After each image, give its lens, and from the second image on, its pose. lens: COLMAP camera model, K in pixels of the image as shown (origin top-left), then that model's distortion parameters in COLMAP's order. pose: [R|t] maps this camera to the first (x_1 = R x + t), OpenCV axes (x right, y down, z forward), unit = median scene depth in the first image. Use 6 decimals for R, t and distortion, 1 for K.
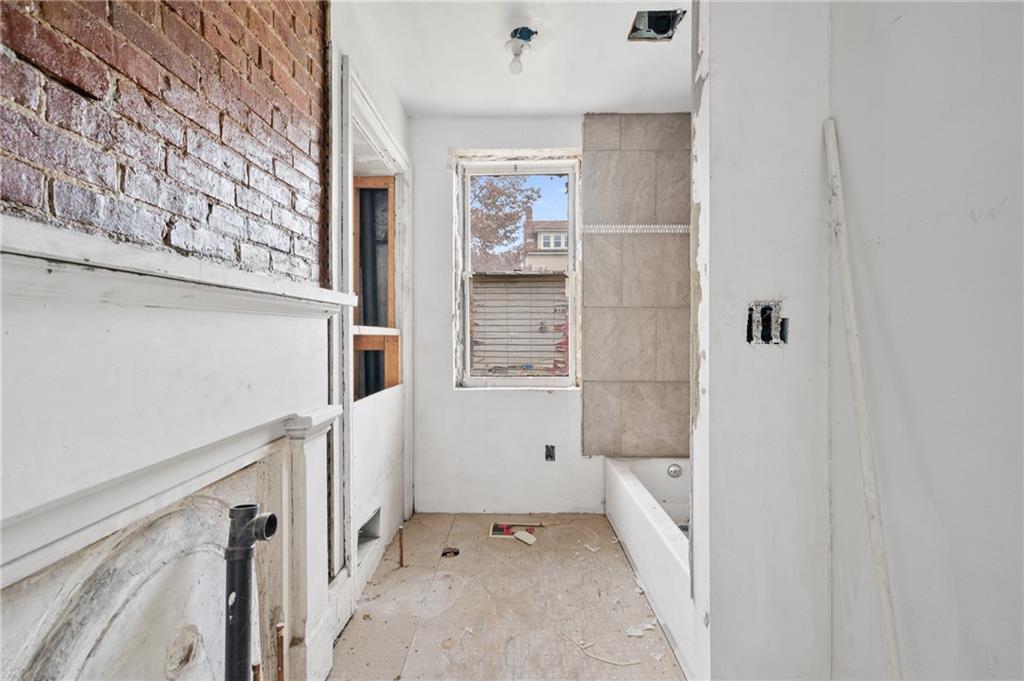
lens RADIAL K [[432.1, 0, 514.1], [0, 432.1, 339.9], [0, 0, 1]] dist [-0.001496, -0.000242]
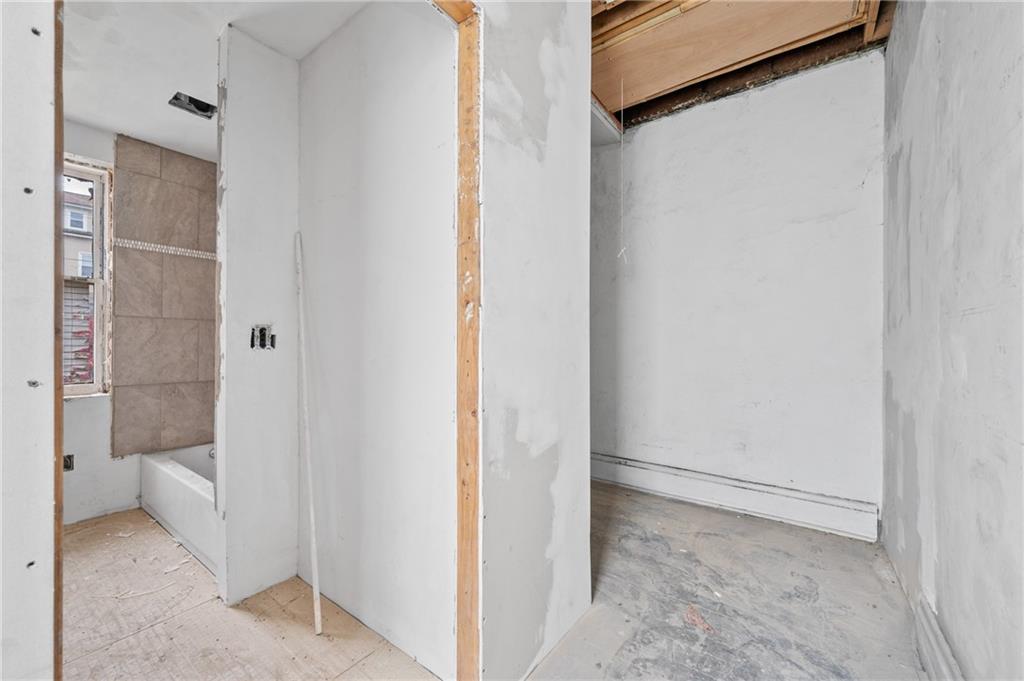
lens RADIAL K [[404.2, 0, 512.0], [0, 404.2, 340.5], [0, 0, 1]] dist [-0.000832, 0.000049]
pose [[0.578376, 0.007241, 0.815738, -0.081319], [0.003865, 0.999925, -0.011617, -0.000734], [-0.815761, 0.009872, 0.578304, -0.356257]]
